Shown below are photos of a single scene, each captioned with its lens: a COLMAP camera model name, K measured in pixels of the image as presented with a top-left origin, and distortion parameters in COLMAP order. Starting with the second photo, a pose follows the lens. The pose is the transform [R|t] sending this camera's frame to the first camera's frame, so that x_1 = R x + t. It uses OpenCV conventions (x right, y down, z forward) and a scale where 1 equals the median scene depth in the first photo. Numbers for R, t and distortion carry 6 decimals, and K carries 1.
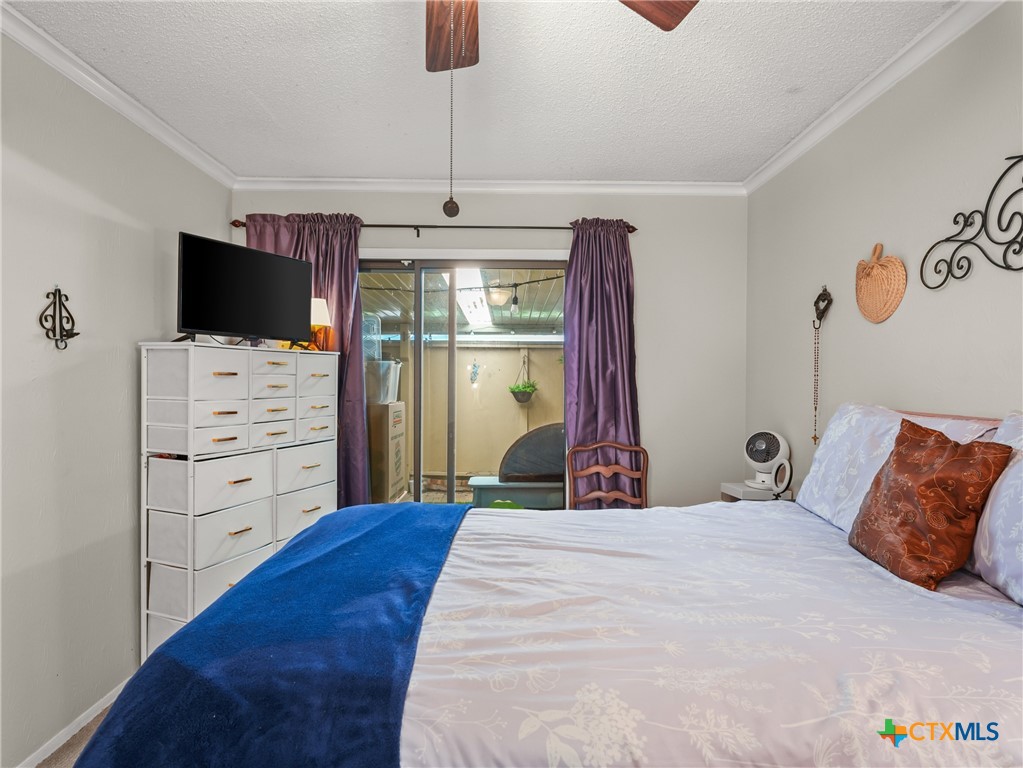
lens RADIAL K [[582.1, 0, 511.6], [0, 582.1, 385.3], [0, 0, 1]] dist [-0.000057, 0.000032]
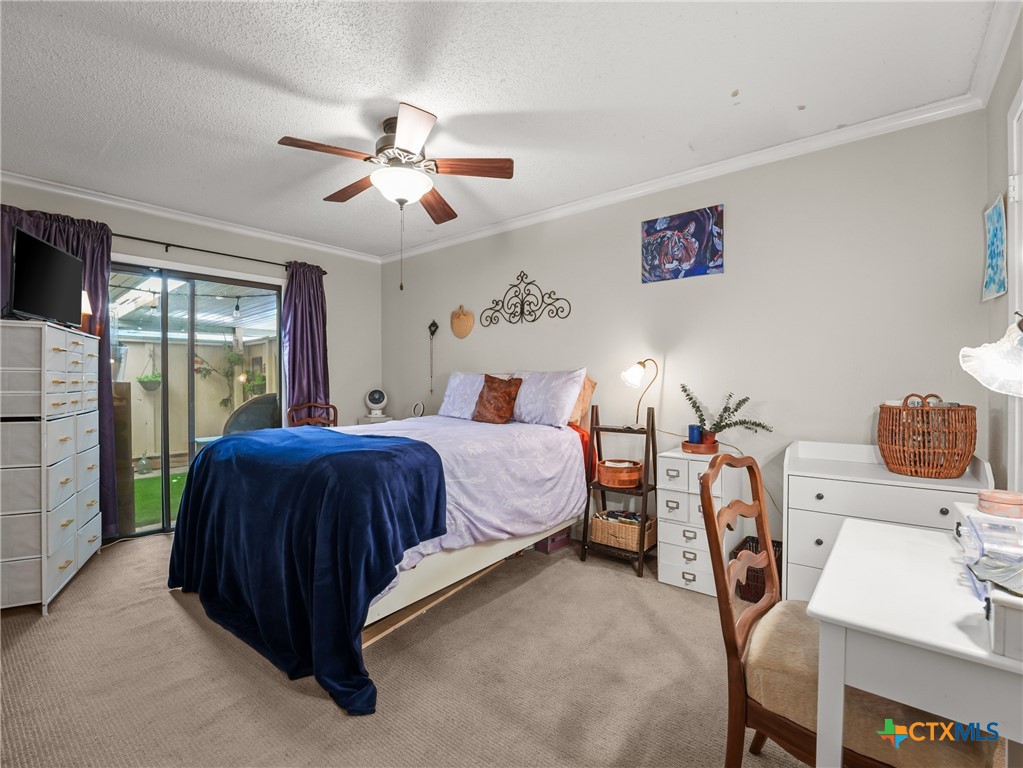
lens RADIAL K [[473.4, 0, 511.8], [0, 473.4, 383.1], [0, 0, 1]] dist [-0.019309, -0.000559]
pose [[0.640394, -0.015466, 0.767891, -0.633062], [0.016952, 0.999838, 0.006001, 0.059032], [-0.767859, 0.009174, 0.640553, -0.342723]]
